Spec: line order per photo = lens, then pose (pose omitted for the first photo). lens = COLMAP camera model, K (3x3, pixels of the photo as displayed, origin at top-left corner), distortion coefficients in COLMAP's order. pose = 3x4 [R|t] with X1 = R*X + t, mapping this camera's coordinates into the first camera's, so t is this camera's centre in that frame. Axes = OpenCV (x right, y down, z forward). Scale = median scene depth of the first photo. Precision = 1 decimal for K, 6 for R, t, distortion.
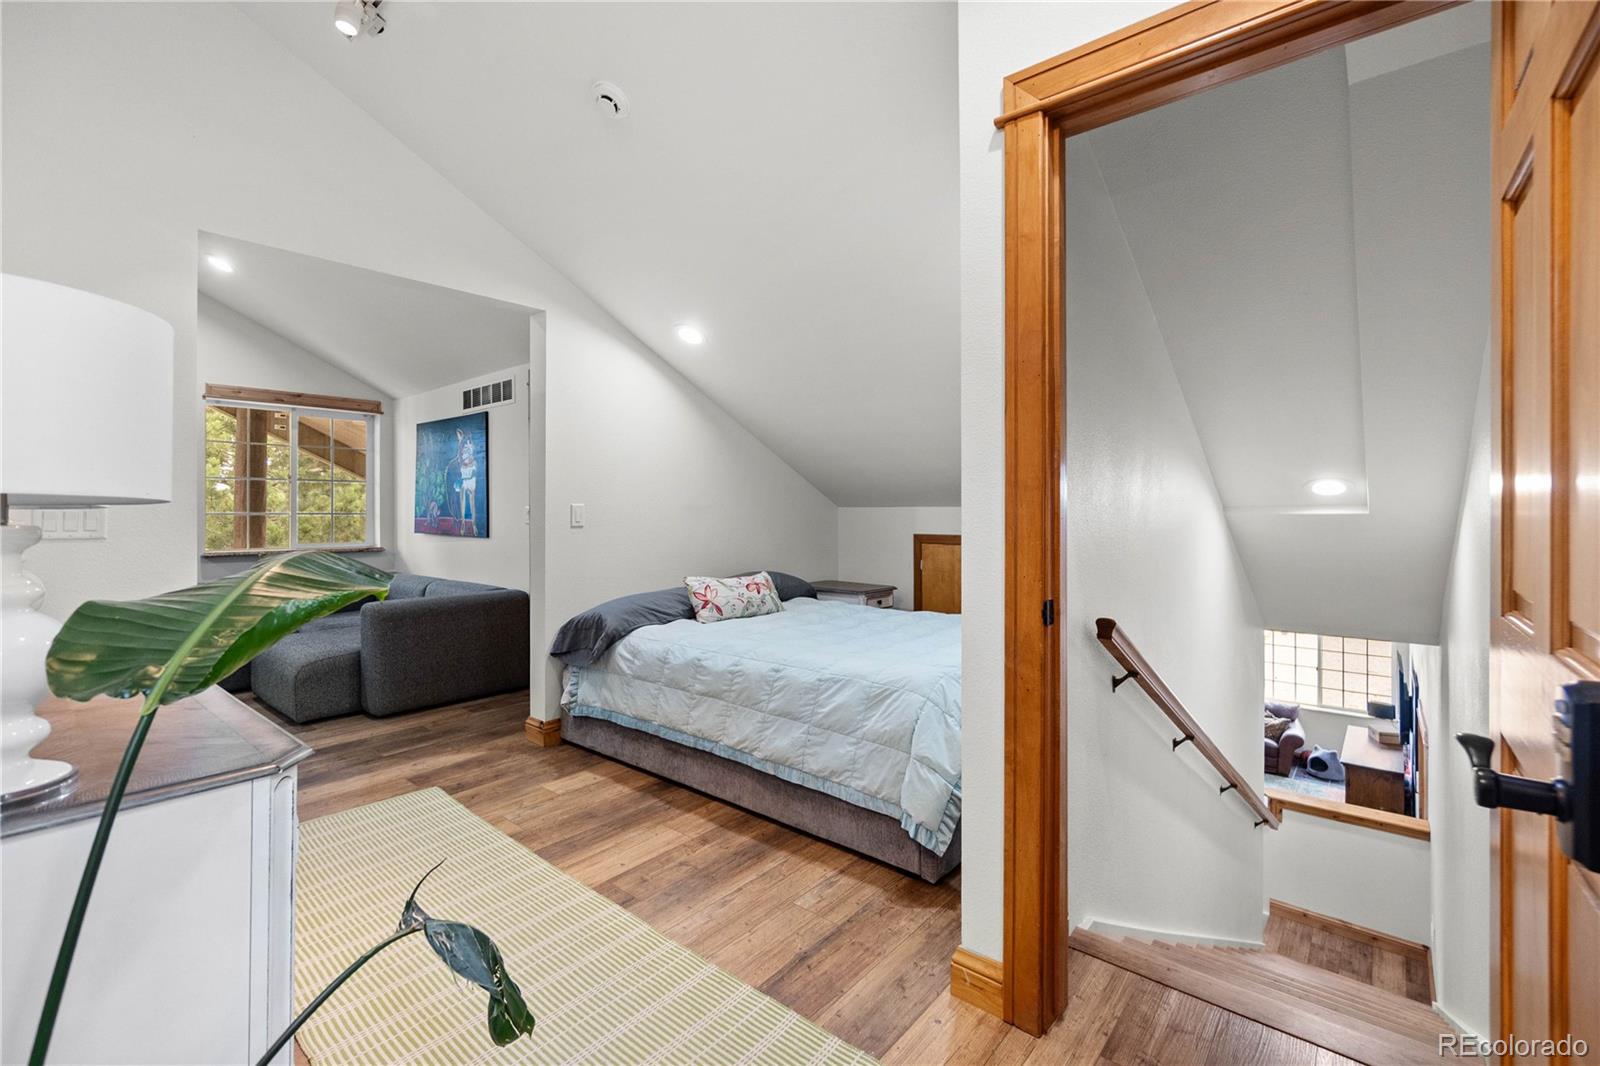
lens RADIAL K [[697.0, 0, 804.1], [0, 697.0, 517.1], [0, 0, 1]] dist [-0.001554, 0.002257]
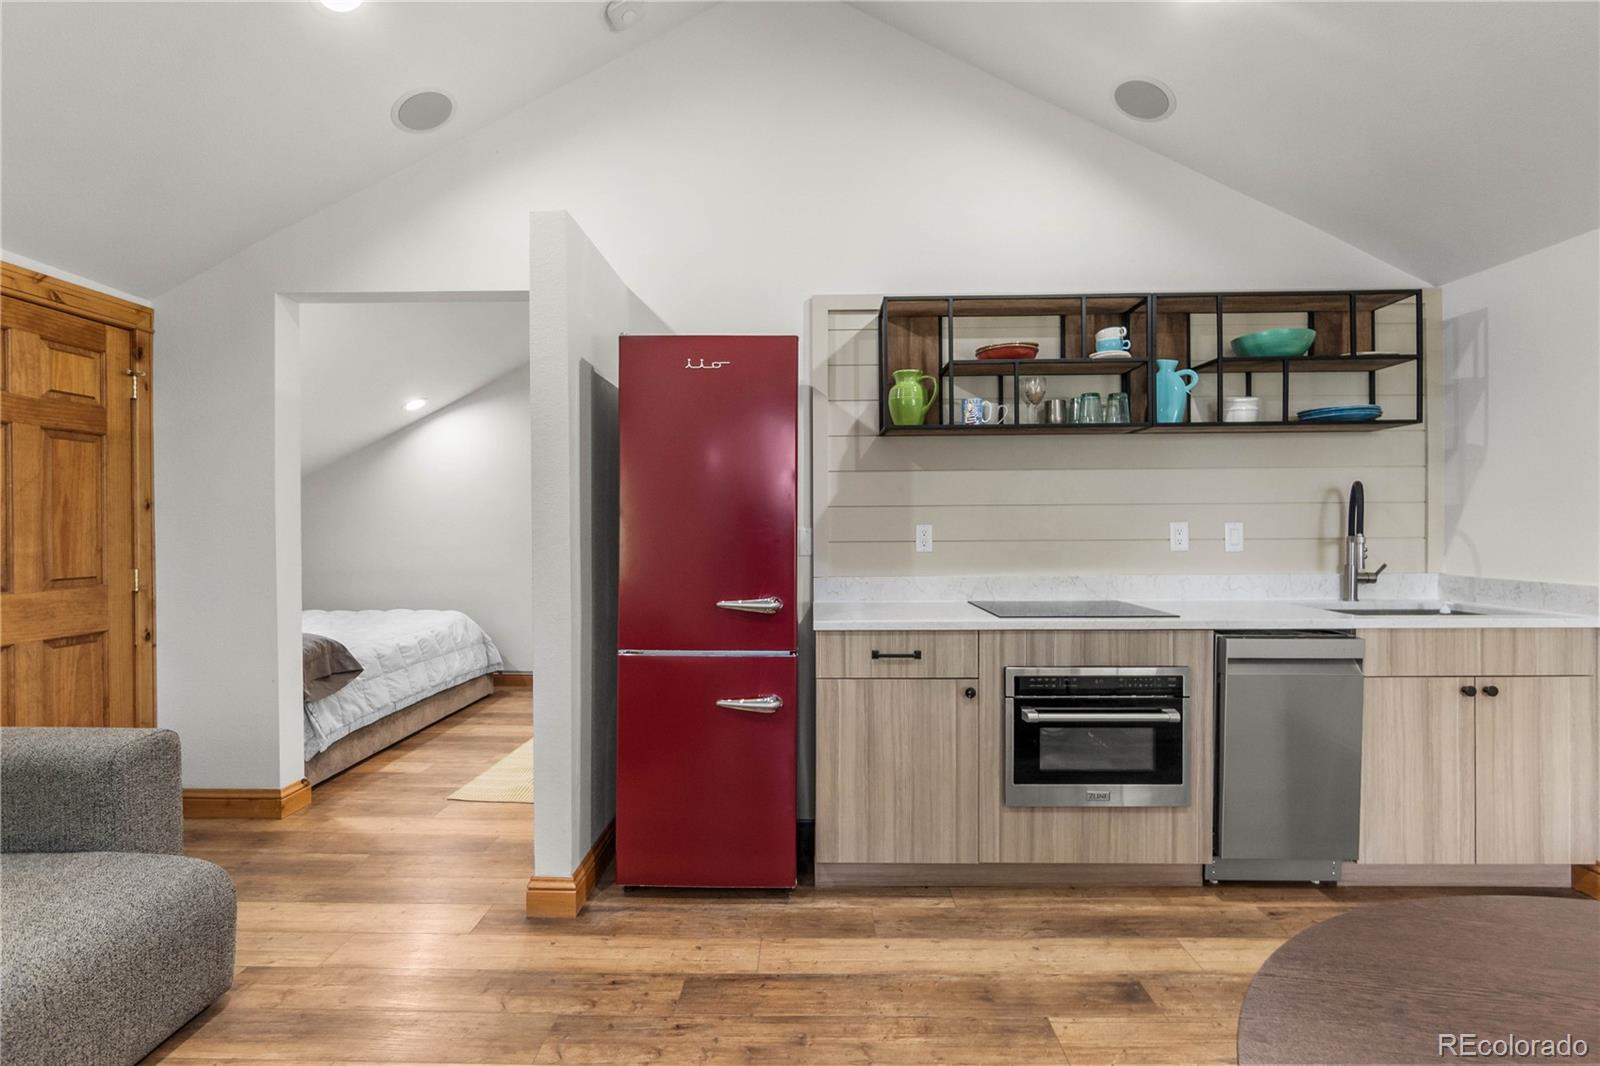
lens RADIAL K [[755.1, 0, 797.4], [0, 755.1, 531.8], [0, 0, 1]] dist [-0.001280, -0.000143]
pose [[-0.633118, -0.004344, 0.774043, -1.606661], [0.005685, 0.999931, 0.010261, -0.021830], [-0.774034, 0.010897, -0.633050, 1.202844]]
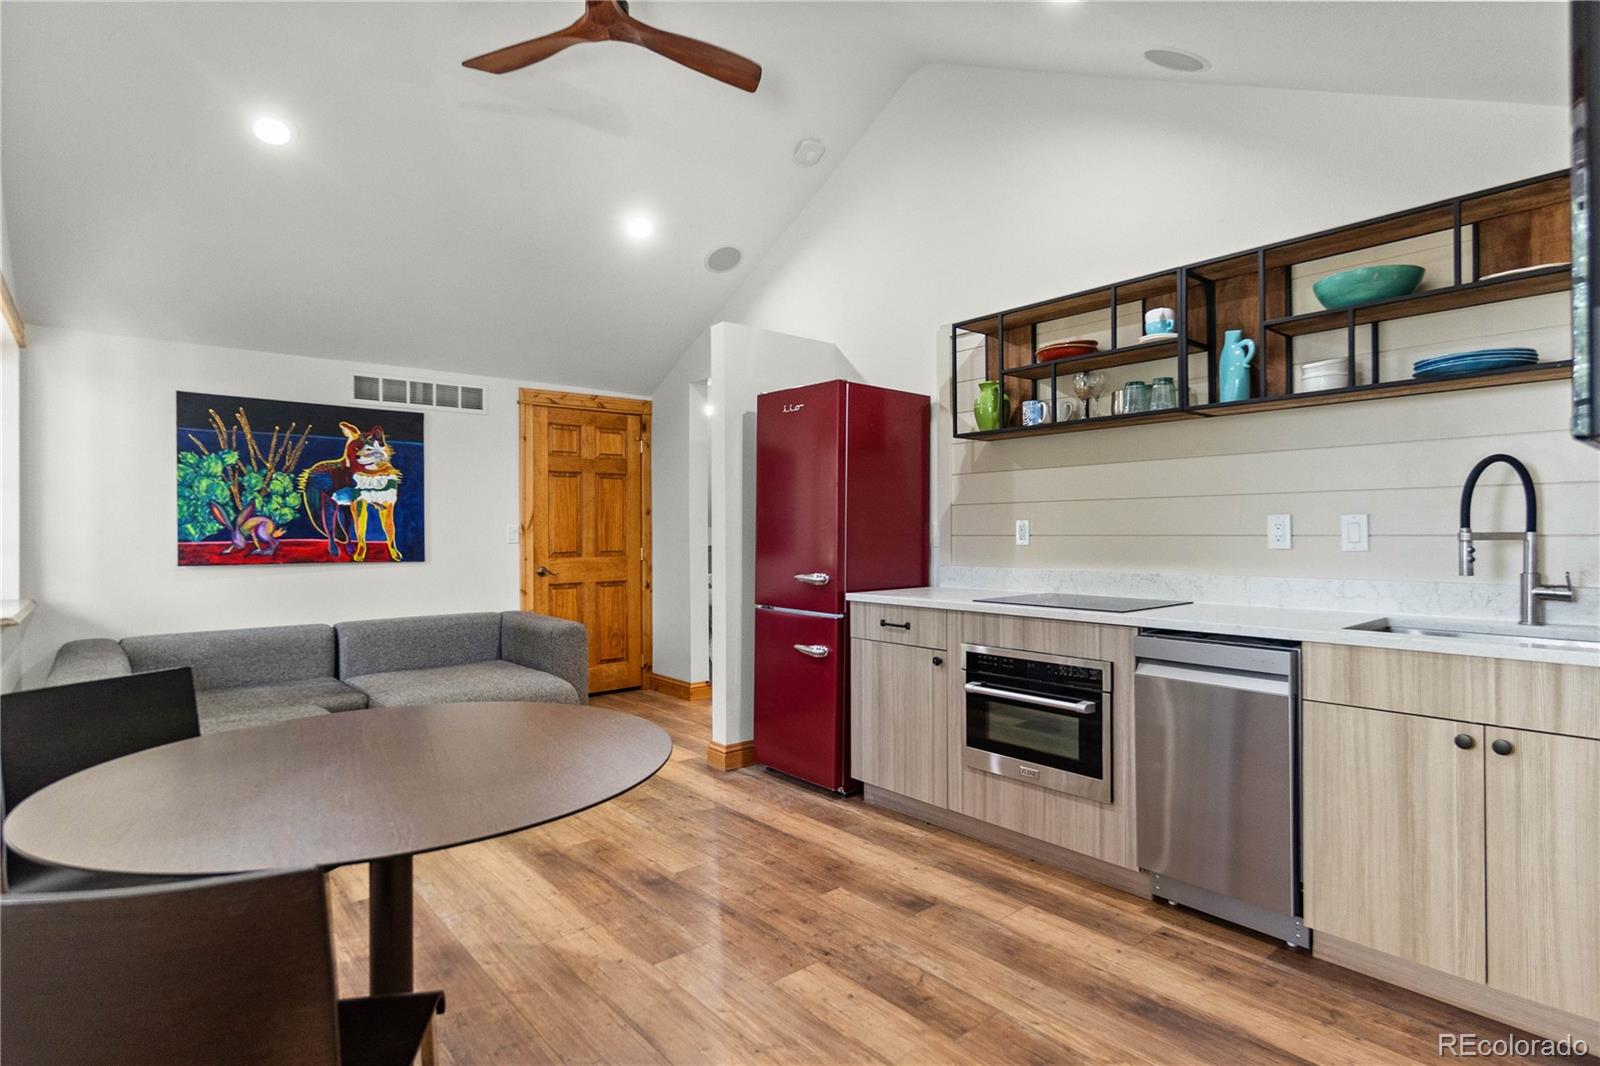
lens RADIAL K [[832.0, 0, 801.1], [0, 832.0, 528.1], [0, 0, 1]] dist [0.005939, 0.001012]
pose [[0.168903, -0.001885, 0.985631, -2.132741], [0.008837, 0.999961, 0.000398, -0.011946], [-0.985593, 0.008643, 0.168913, 0.581744]]
